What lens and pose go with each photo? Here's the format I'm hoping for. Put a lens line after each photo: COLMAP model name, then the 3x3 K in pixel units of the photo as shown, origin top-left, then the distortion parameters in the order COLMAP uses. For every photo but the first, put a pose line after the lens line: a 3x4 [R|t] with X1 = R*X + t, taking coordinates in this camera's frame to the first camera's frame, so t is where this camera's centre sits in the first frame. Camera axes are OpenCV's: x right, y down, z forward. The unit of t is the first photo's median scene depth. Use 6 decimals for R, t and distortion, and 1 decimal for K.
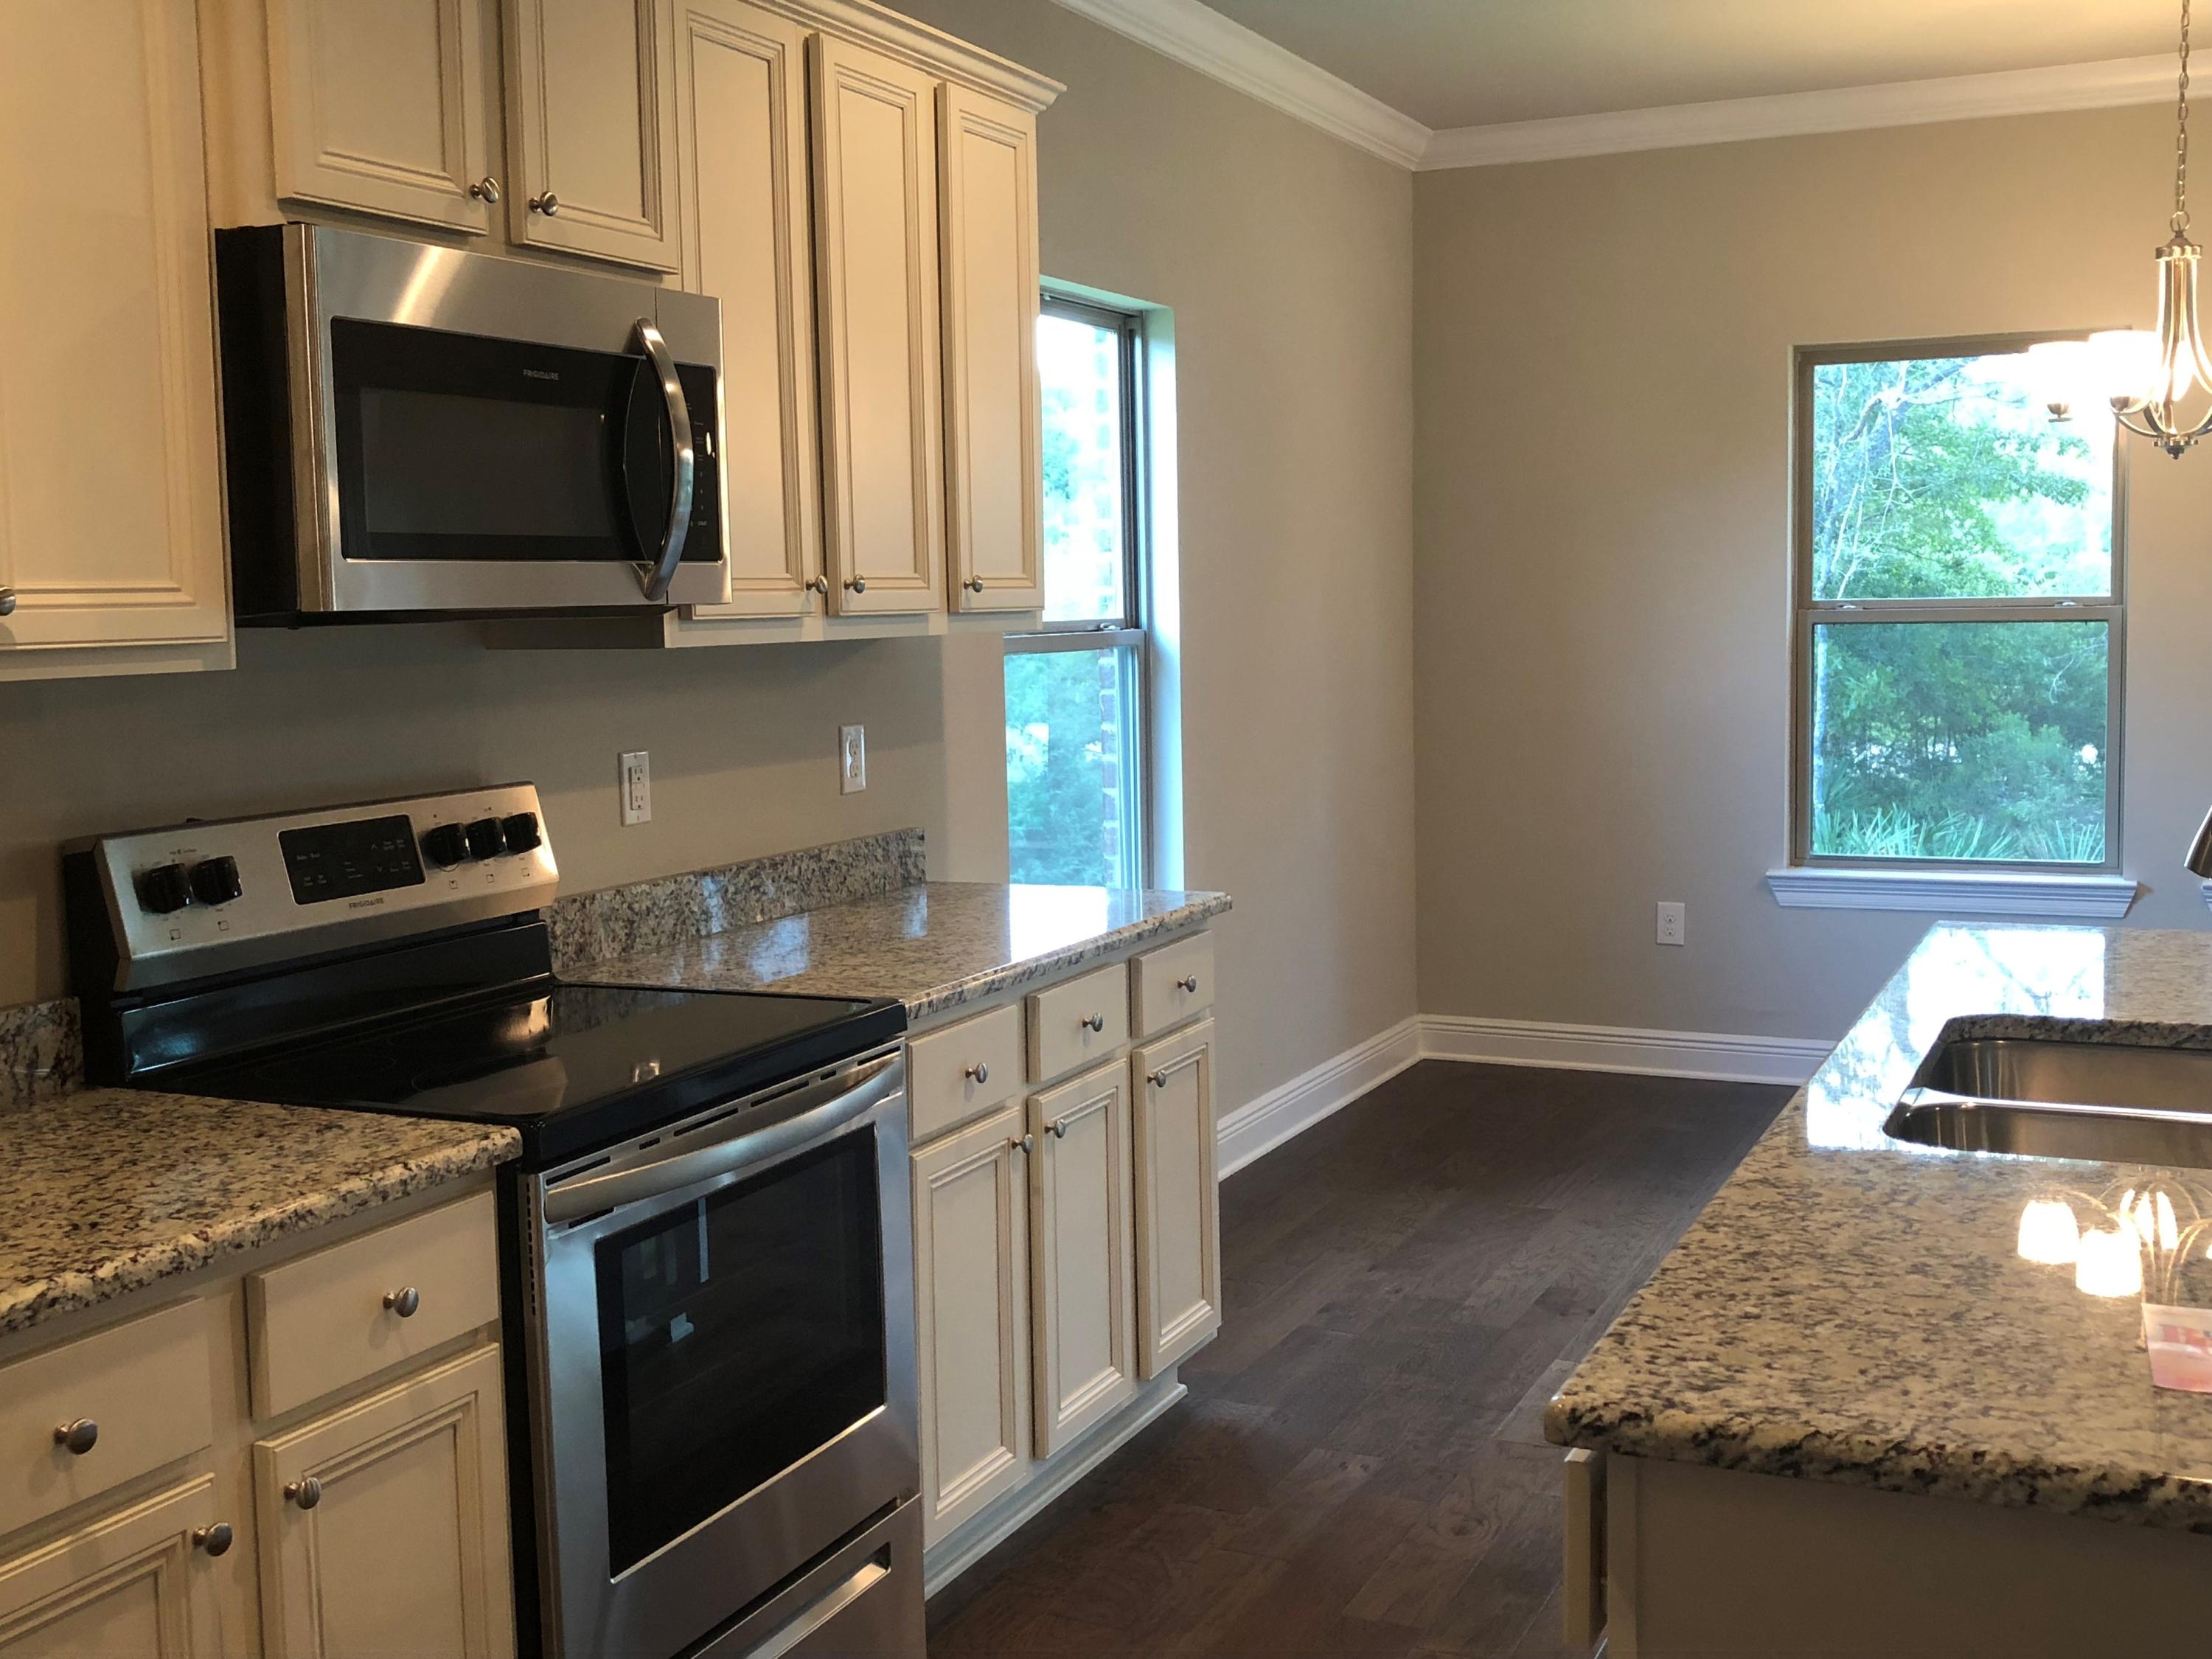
lens RADIAL K [[2306.4, 0, 1105.0], [0, 2306.4, 832.9], [0, 0, 1]] dist [0.053982, 0.000000]
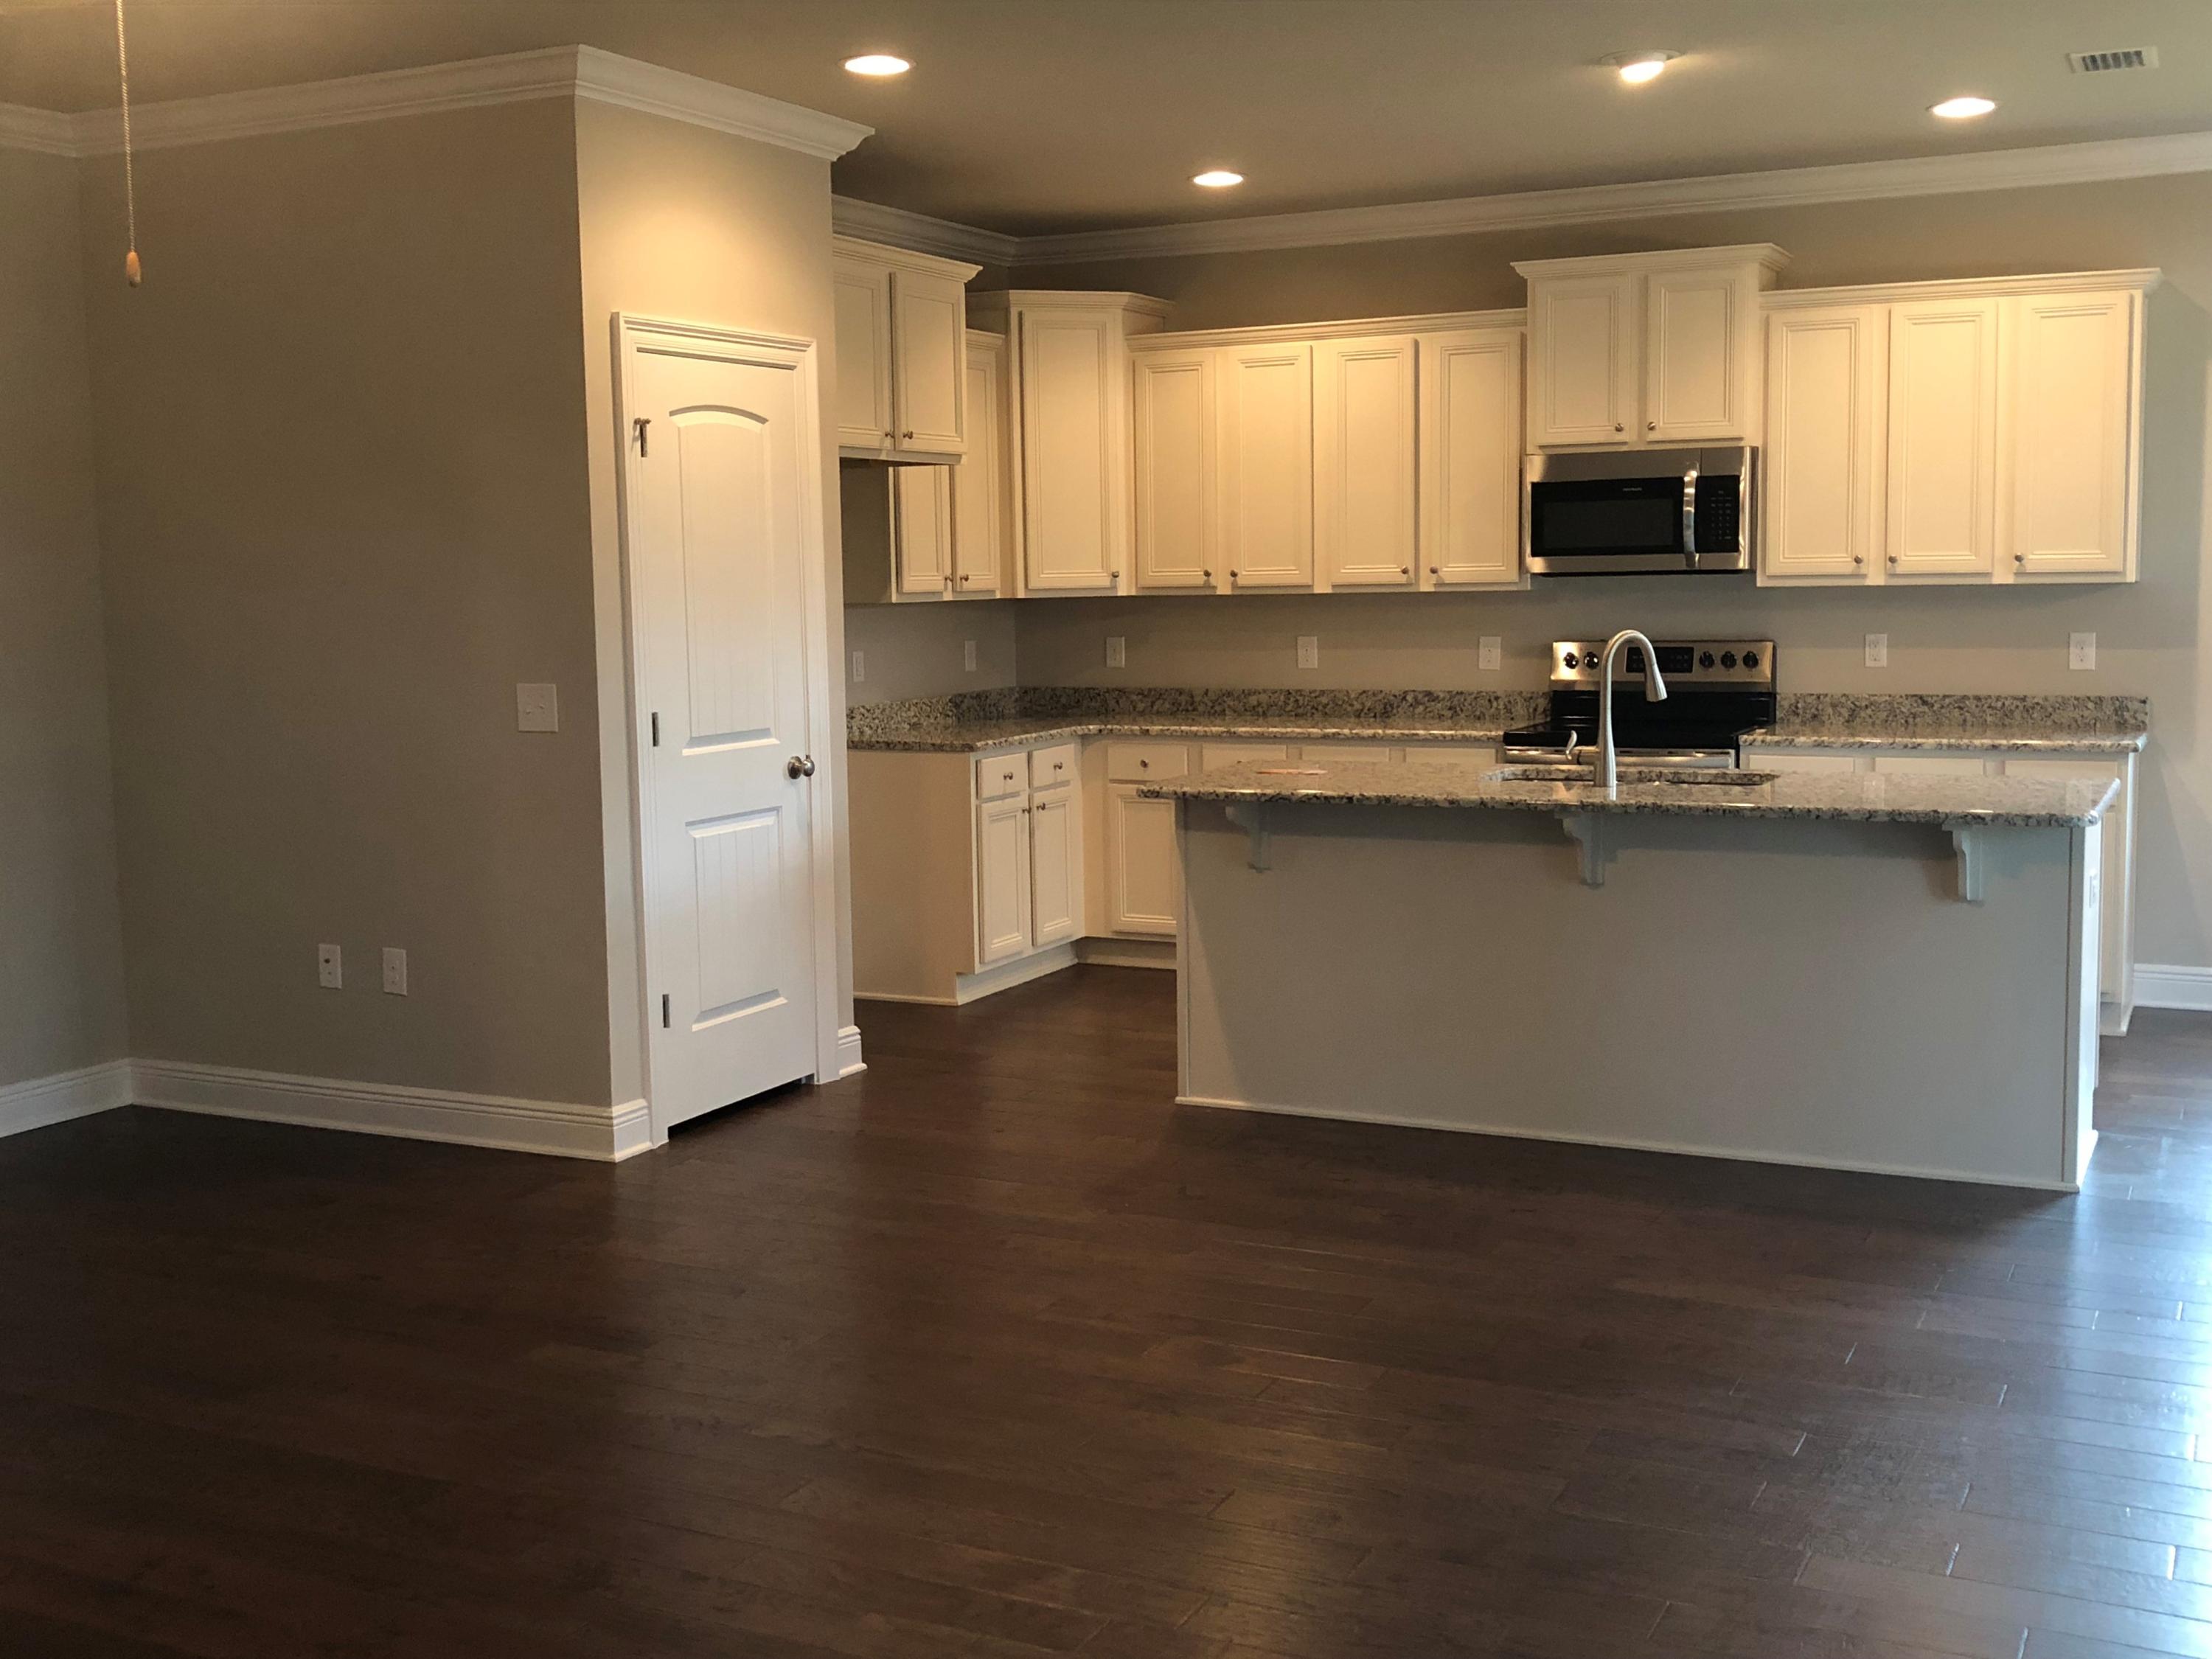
lens RADIAL K [[2306.4, 0, 1096.5], [0, 2306.4, 826.1], [0, 0, 1]] dist [0.053982, 0.000000]
pose [[-0.022059, 0.125377, -0.991864, 1.819814], [-0.092652, 0.987579, 0.126896, -0.059675], [0.995454, 0.094697, -0.010169, 0.268126]]
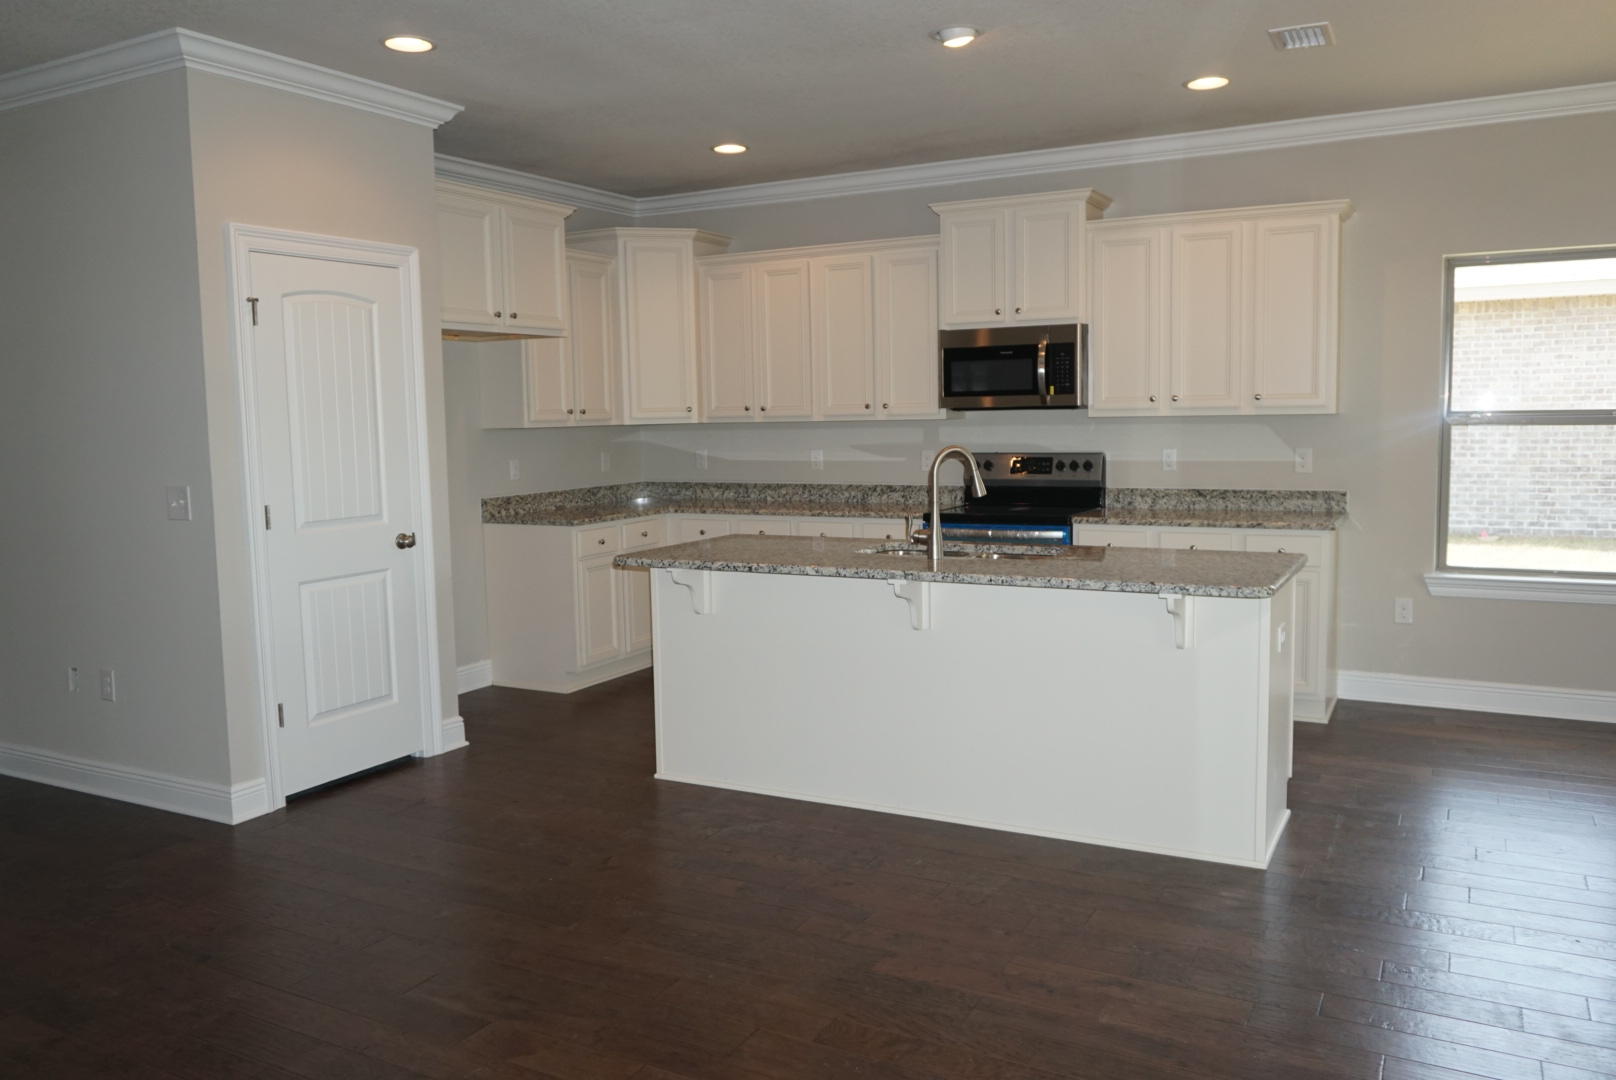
lens RADIAL K [[1208.6, 0, 815.2], [0, 1208.6, 539.2], [0, 0, 1]] dist [0.010385, 0.003848]
pose [[-0.055633, 0.119837, -0.991234, 1.390160], [-0.089084, 0.988216, 0.124472, -0.069508], [0.994469, 0.095227, -0.044302, 0.525129]]
